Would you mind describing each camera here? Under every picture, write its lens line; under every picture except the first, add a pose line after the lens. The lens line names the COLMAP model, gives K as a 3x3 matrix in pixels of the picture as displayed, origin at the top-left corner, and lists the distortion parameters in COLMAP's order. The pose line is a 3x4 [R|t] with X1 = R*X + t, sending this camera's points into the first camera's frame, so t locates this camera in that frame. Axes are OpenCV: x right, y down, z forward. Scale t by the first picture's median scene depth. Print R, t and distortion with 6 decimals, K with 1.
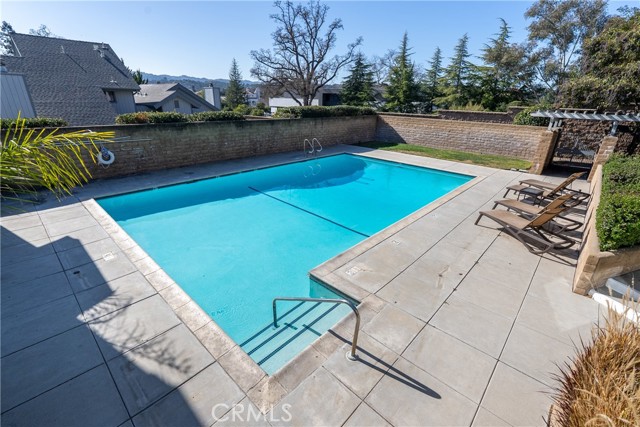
lens RADIAL K [[287.9, 0, 320.9], [0, 287.9, 210.7], [0, 0, 1]] dist [-0.004313, 0.000792]
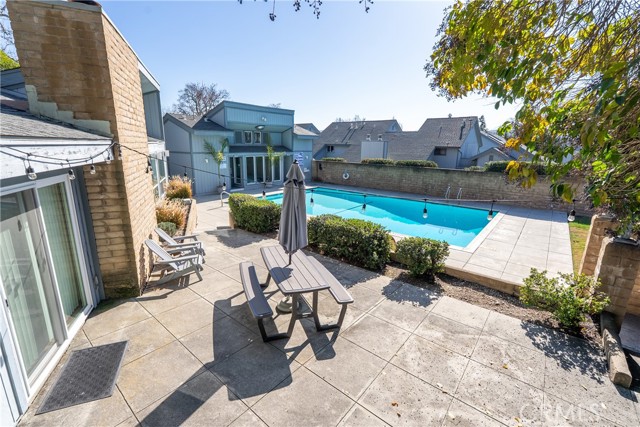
lens RADIAL K [[287.9, 0, 320.9], [0, 287.9, 210.7], [0, 0, 1]] dist [-0.004313, 0.000792]
pose [[0.051495, 0.191791, -0.980084, 1.135763], [-0.384060, 0.909716, 0.157842, -0.165946], [0.921871, 0.368283, 0.120505, 0.492885]]
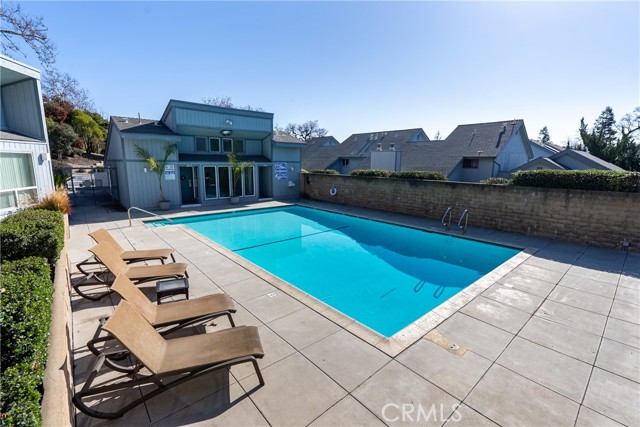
lens RADIAL K [[287.9, 0, 320.9], [0, 287.9, 210.7], [0, 0, 1]] dist [-0.004313, 0.000792]
pose [[-0.116012, 0.129967, -0.984708, 0.801288], [-0.382310, 0.909176, 0.165039, -0.261168], [0.916723, 0.395610, -0.055788, 0.818593]]
